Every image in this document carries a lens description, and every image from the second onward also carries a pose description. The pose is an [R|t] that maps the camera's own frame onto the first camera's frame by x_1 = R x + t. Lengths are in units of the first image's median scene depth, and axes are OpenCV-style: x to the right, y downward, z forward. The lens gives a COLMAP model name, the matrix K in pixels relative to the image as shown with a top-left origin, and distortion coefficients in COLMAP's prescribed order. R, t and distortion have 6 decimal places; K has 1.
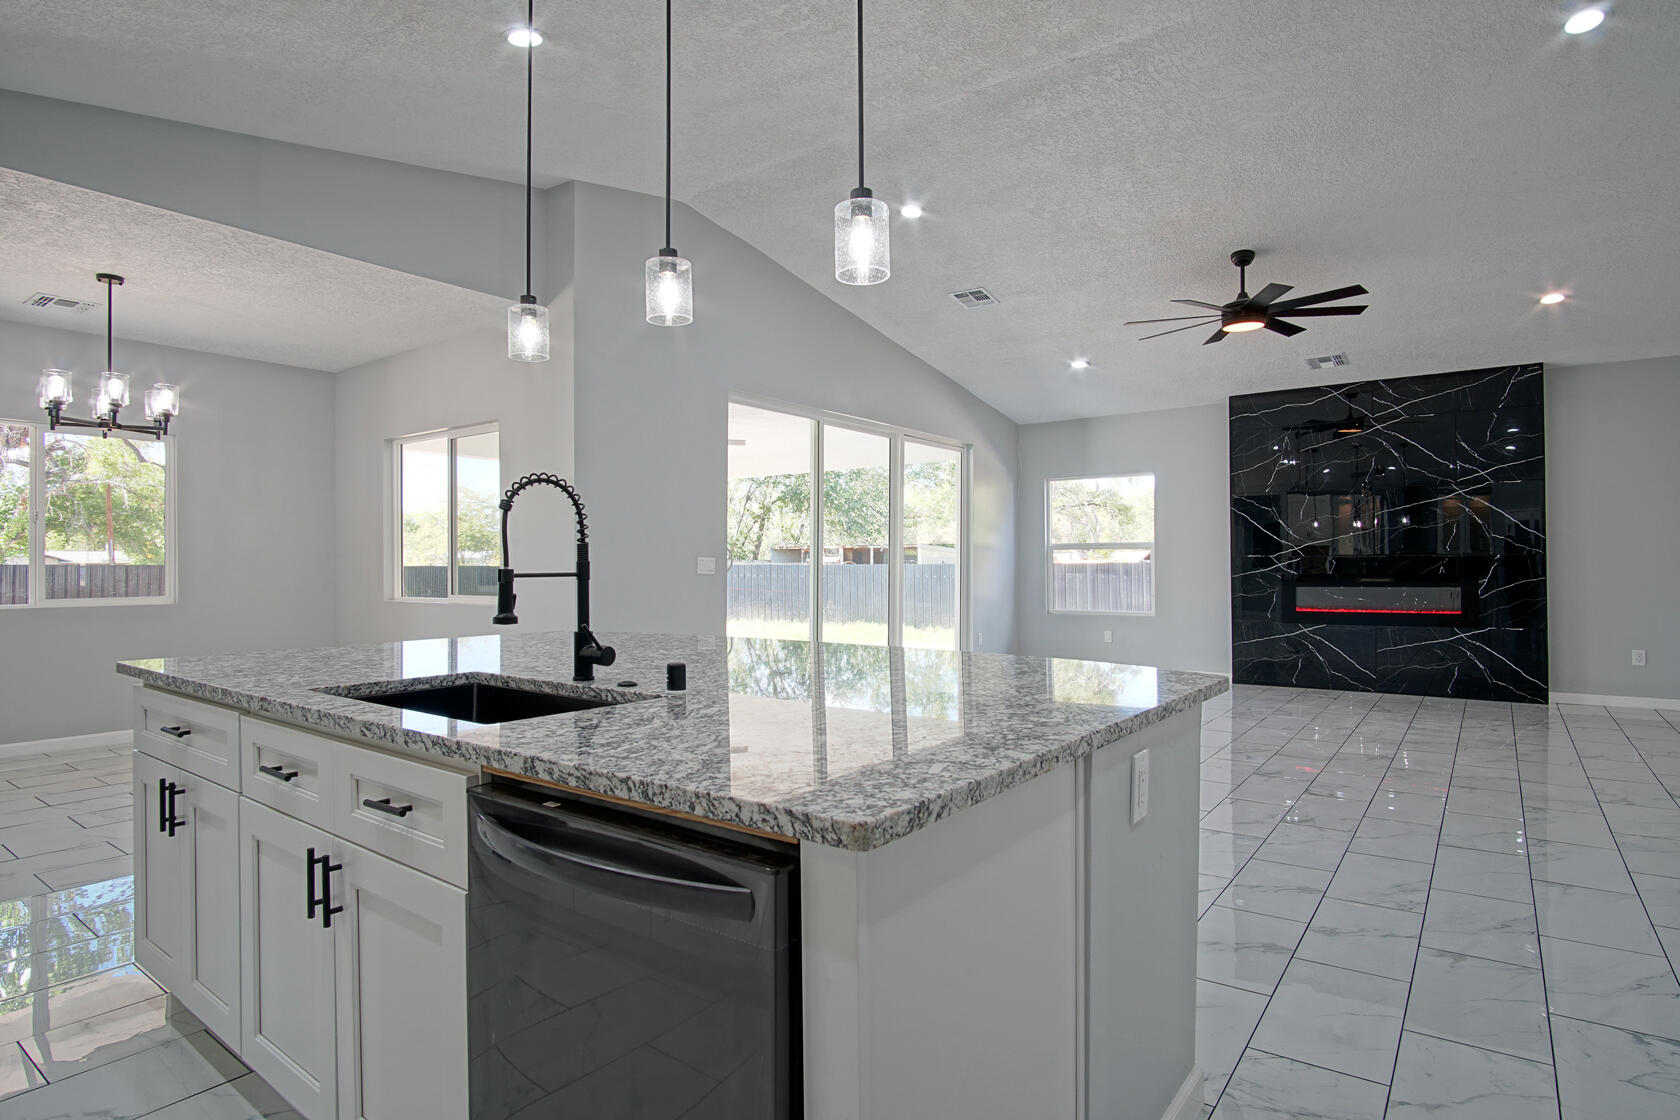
lens RADIAL K [[895.5, 0, 833.2], [0, 895.5, 558.3], [0, 0, 1]] dist [-0.033352, 0.009303]
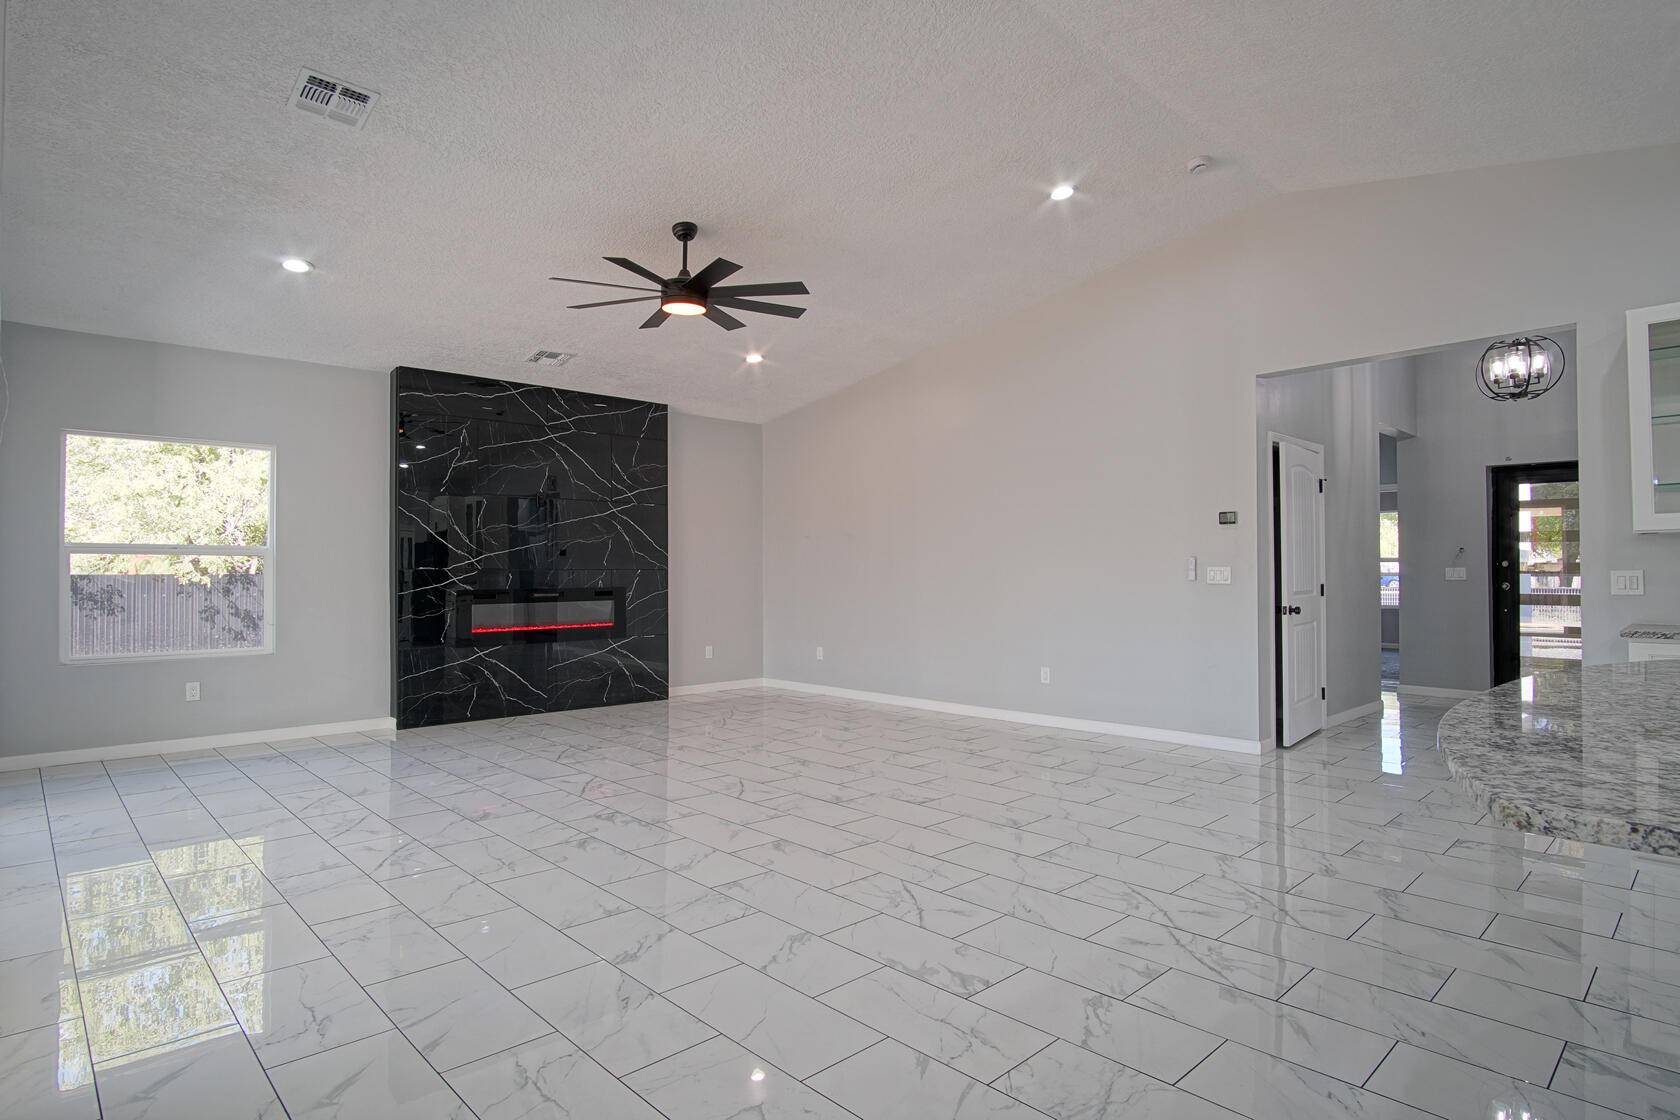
lens RADIAL K [[895.5, 0, 833.2], [0, 895.5, 558.3], [0, 0, 1]] dist [-0.033352, 0.009303]
pose [[0.169082, 0.021827, 0.985360, -0.302422], [-0.005718, 0.999760, -0.021165, 0.003862], [-0.985585, -0.002056, 0.169166, 0.559121]]
